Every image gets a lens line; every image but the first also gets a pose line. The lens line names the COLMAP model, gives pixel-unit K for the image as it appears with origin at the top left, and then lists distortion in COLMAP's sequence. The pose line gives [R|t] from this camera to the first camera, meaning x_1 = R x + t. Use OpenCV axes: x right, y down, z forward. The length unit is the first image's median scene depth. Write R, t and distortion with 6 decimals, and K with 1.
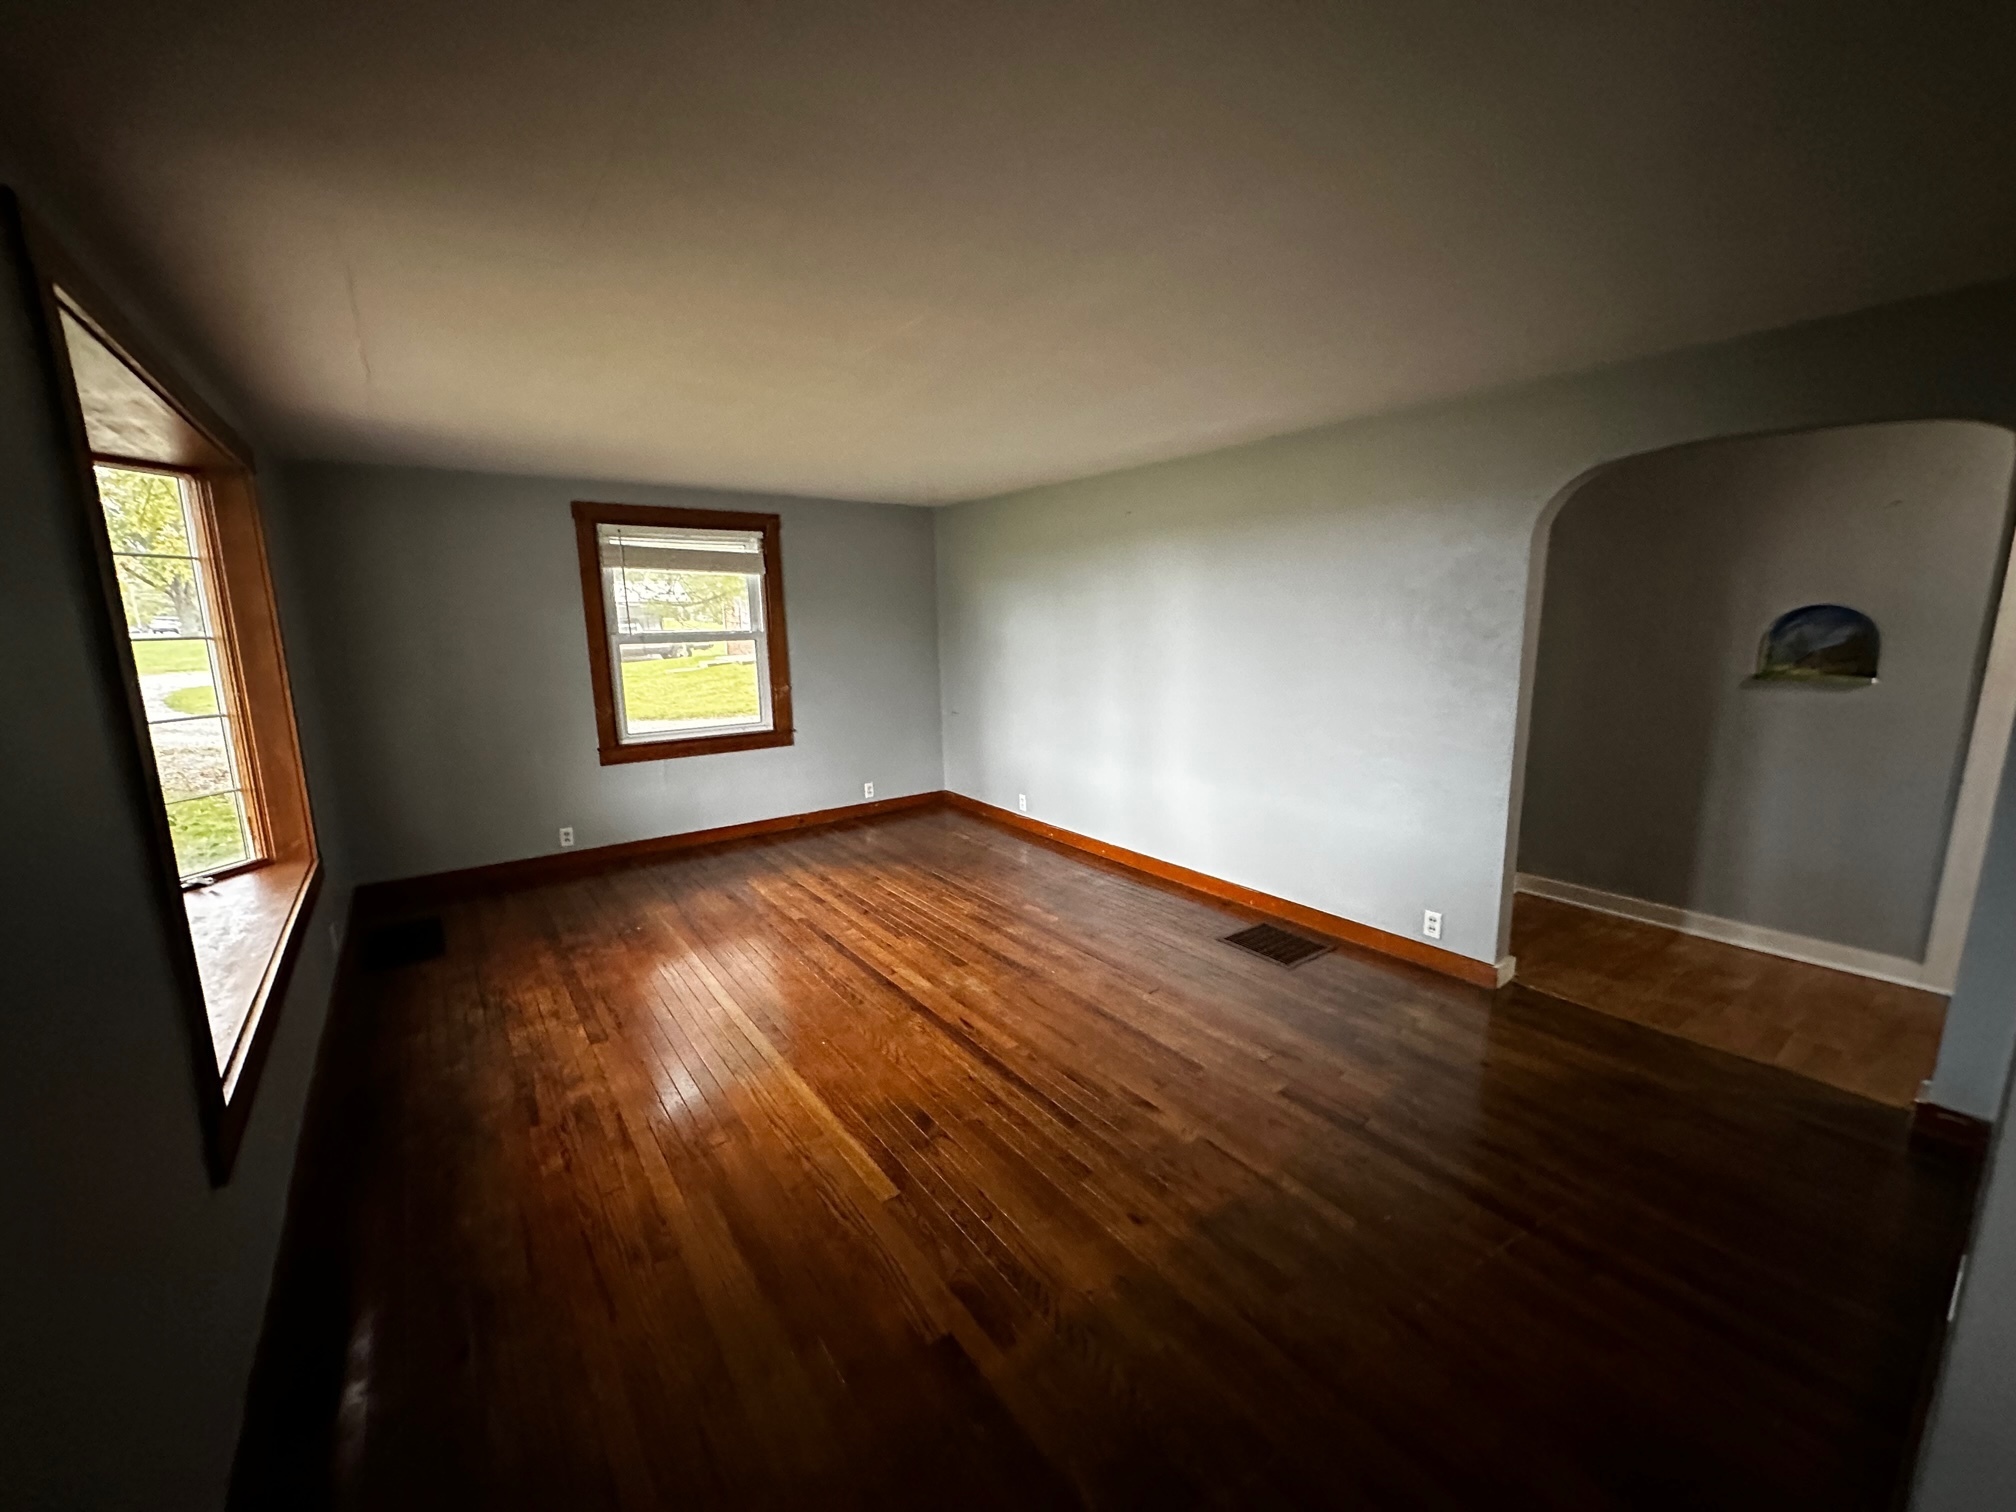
lens RADIAL K [[805.3, 0, 1003.2], [0, 805.3, 761.4], [0, 0, 1]] dist [-0.003206, 0.000009]
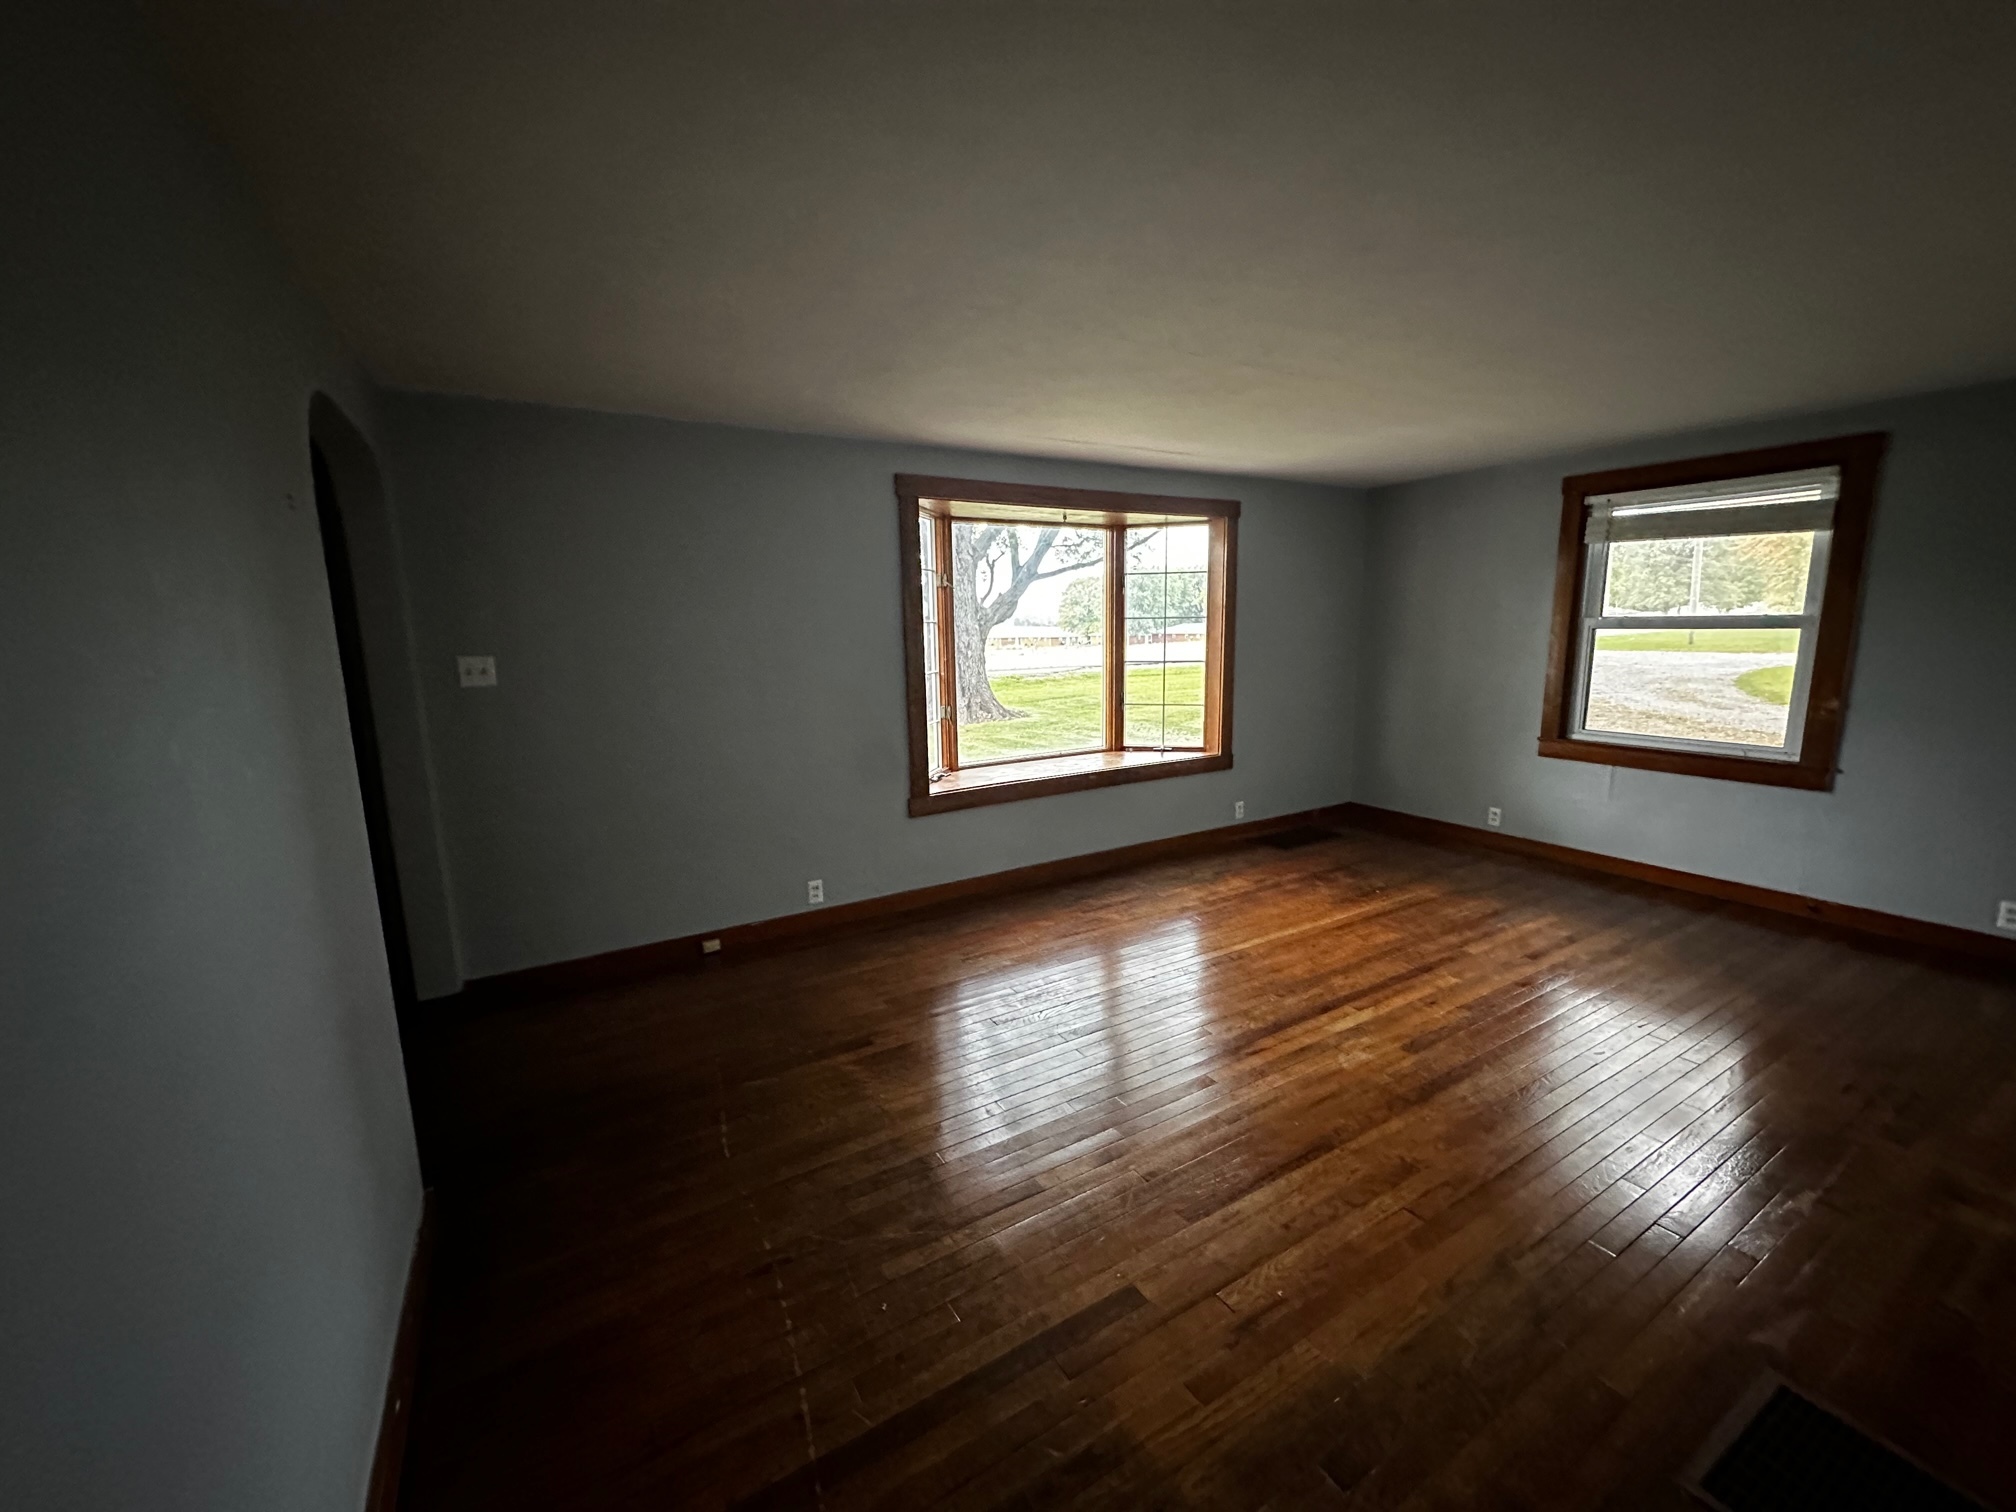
lens RADIAL K [[805.3, 0, 1003.6], [0, 805.3, 750.4], [0, 0, 1]] dist [-0.003206, 0.000009]
pose [[-0.095633, 0.174879, -0.979935, 0.545603], [-0.161971, 0.968593, 0.188662, -0.085832], [0.982151, 0.176764, -0.064304, 0.485792]]
